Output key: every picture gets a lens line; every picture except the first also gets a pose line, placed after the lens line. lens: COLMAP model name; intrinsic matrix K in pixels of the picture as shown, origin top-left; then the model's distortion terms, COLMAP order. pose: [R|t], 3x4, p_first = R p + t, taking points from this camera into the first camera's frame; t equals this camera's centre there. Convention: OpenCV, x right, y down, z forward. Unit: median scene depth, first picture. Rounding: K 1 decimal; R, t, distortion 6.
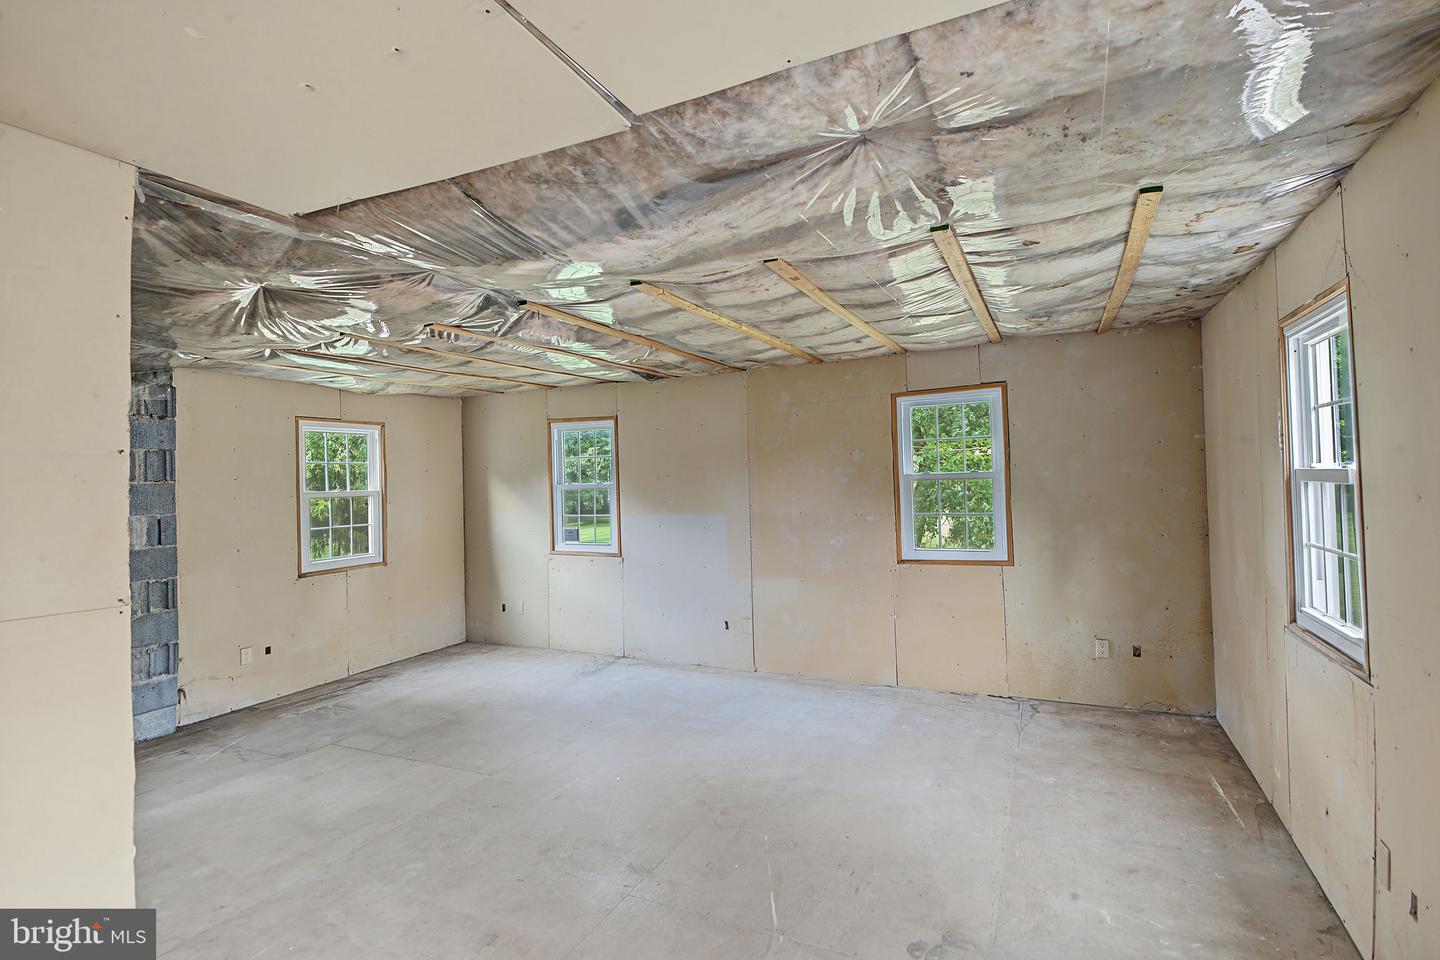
lens RADIAL K [[687.1, 0, 724.7], [0, 687.1, 472.0], [0, 0, 1]] dist [0.001319, -0.000401]
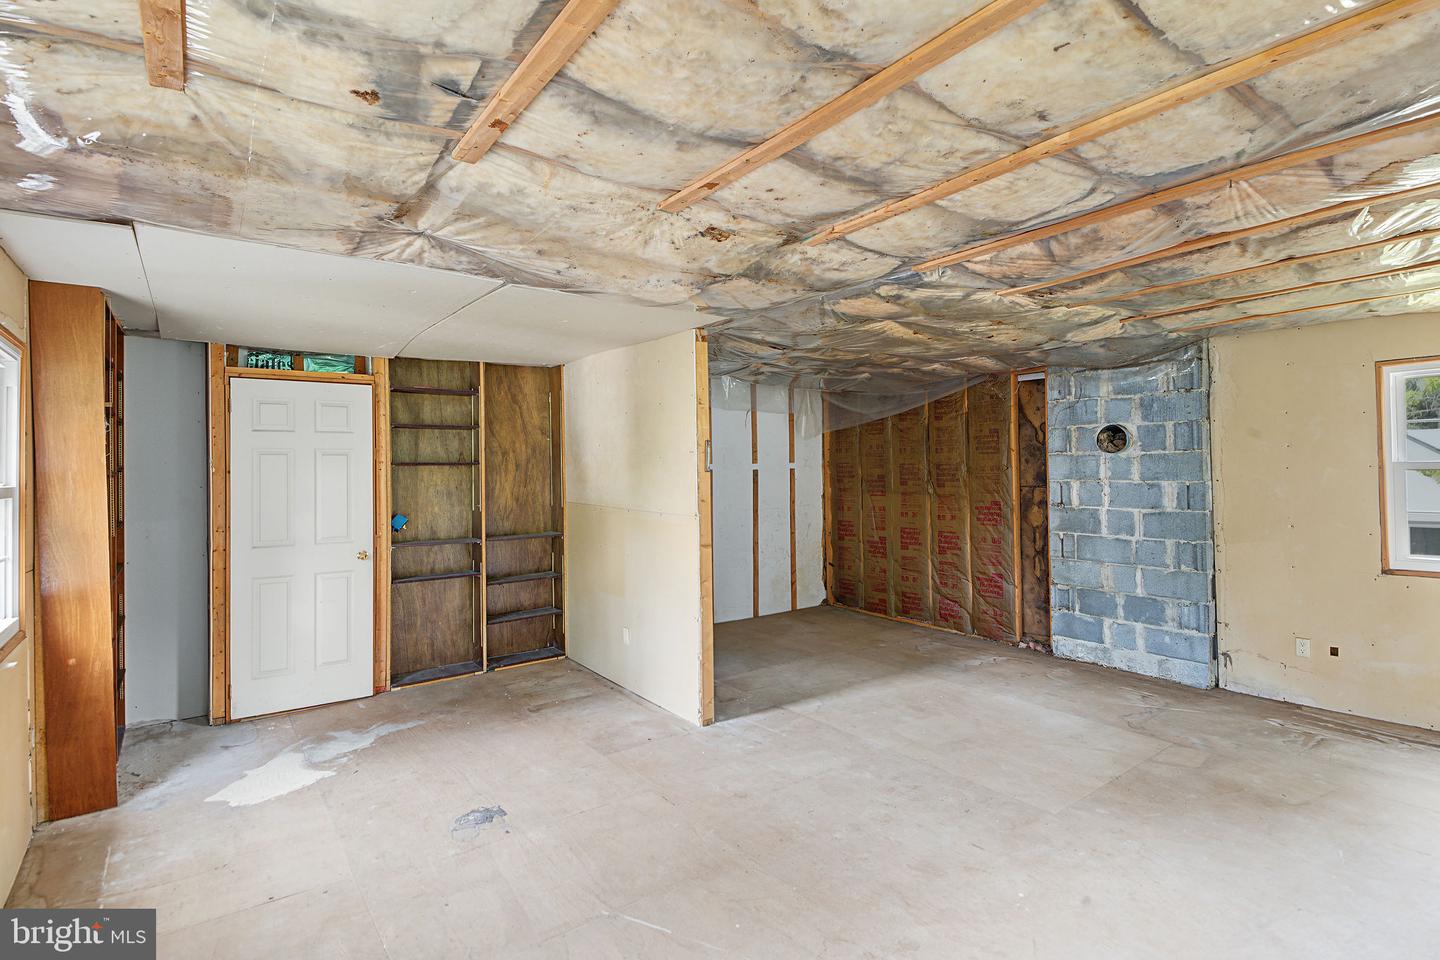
lens RADIAL K [[687.1, 0, 726.6], [0, 687.1, 474.5], [0, 0, 1]] dist [0.001319, -0.000401]
pose [[-0.453343, 0.039035, -0.890481, 0.466125], [0.037086, 0.999002, 0.024911, -0.001868], [0.890564, -0.021731, -0.454338, 0.856217]]
